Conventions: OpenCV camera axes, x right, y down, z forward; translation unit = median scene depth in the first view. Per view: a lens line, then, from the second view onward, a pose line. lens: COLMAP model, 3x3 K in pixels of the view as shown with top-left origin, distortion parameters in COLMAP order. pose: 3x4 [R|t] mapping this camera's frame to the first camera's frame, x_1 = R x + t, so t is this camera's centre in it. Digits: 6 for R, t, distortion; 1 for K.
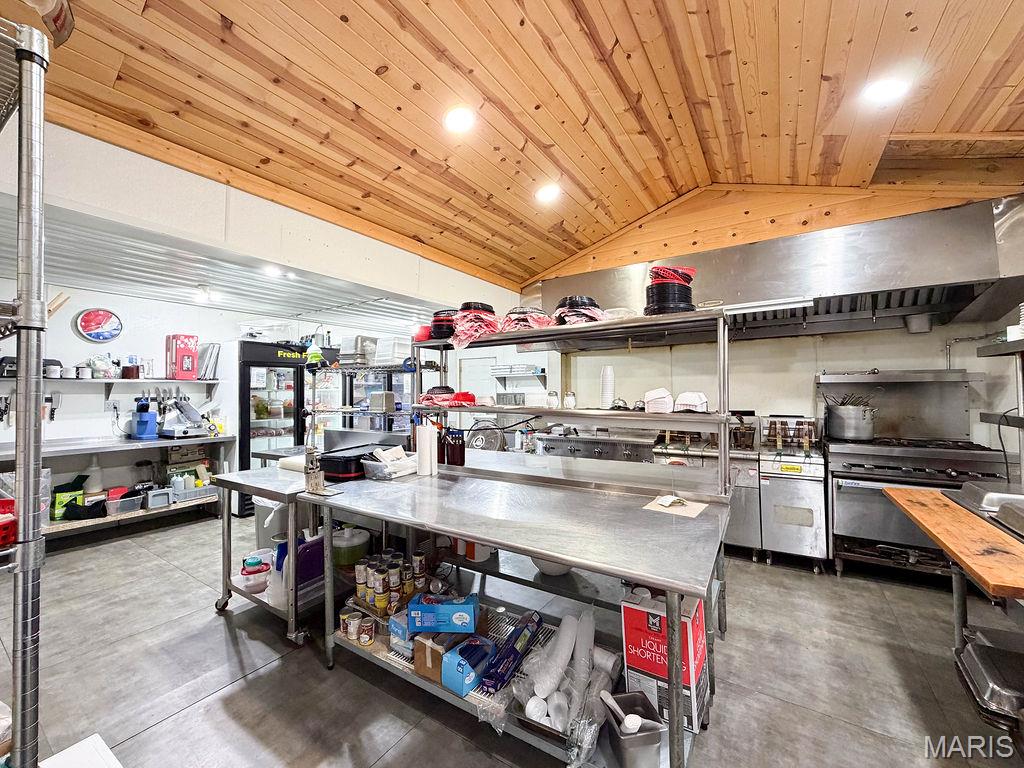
lens RADIAL K [[408.2, 0, 510.7], [0, 408.2, 381.8], [0, 0, 1]] dist [-0.000256, -0.000148]
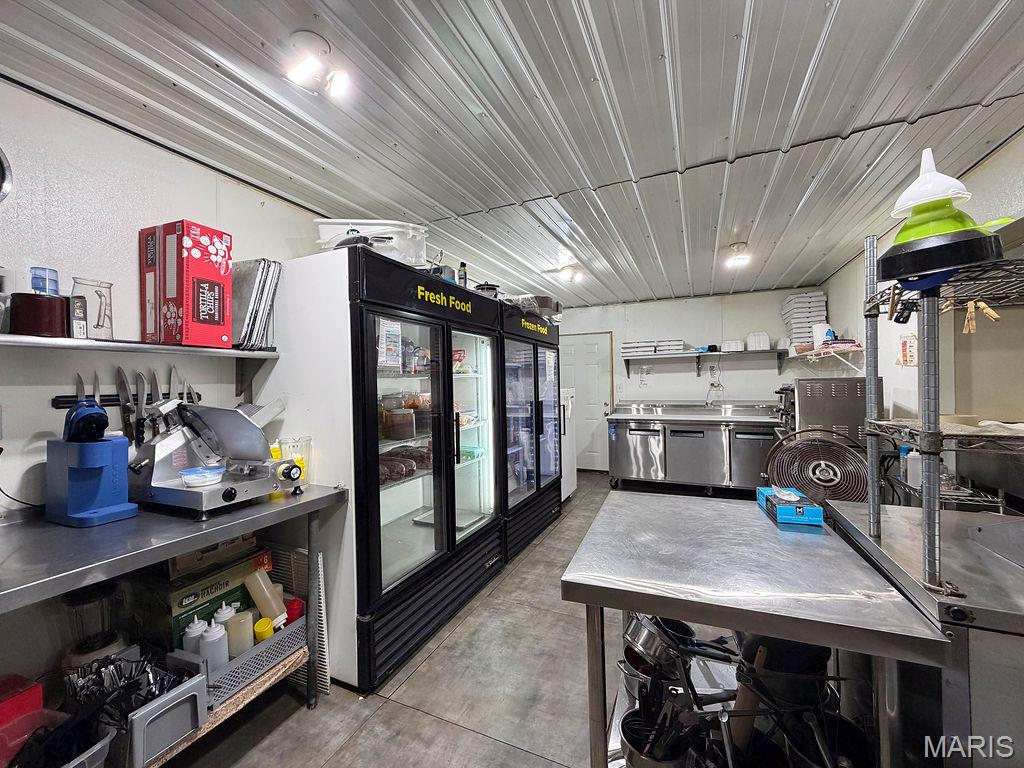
lens RADIAL K [[408.2, 0, 510.7], [0, 408.2, 381.8], [0, 0, 1]] dist [-0.000256, -0.000148]
pose [[0.988489, -0.008959, 0.151024, -0.581249], [0.005953, 0.999775, 0.020345, 0.021469], [-0.151173, -0.019211, 0.988321, 0.591957]]
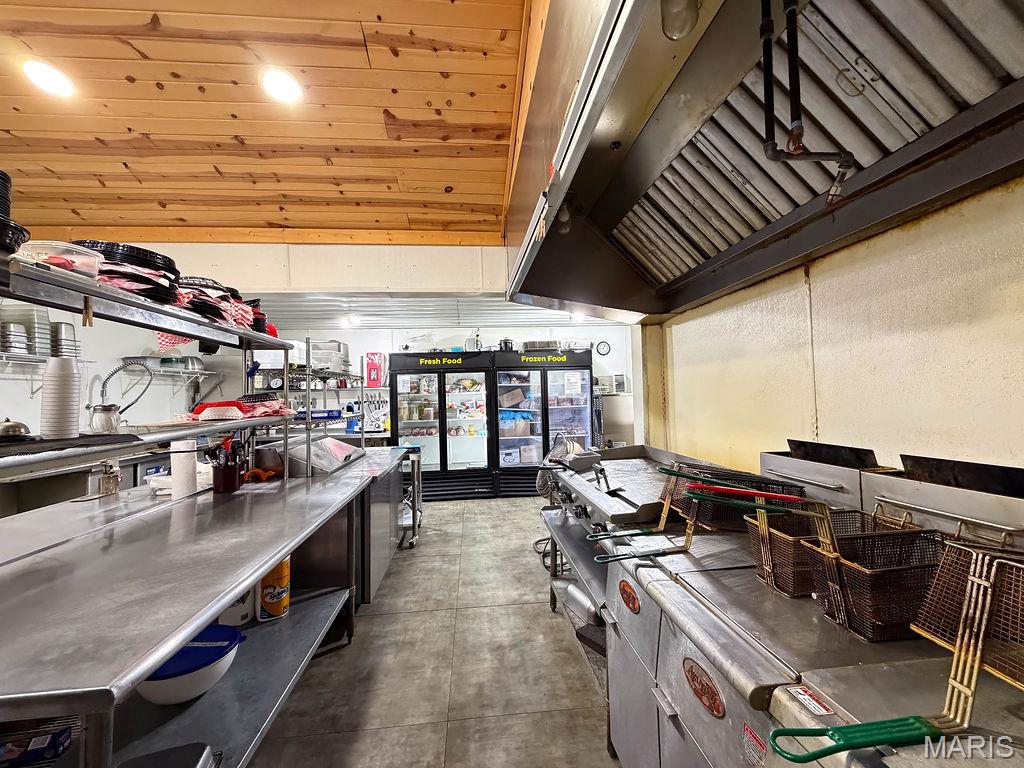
lens RADIAL K [[406.4, 0, 512.0], [0, 406.4, 384.0], [0, 0, 1]] dist [-0.000212, -0.000034]
pose [[0.623225, -0.031015, -0.781427, 0.494625], [0.037855, 0.999238, -0.009469, 0.013481], [0.781126, -0.023679, 0.623925, 0.540523]]
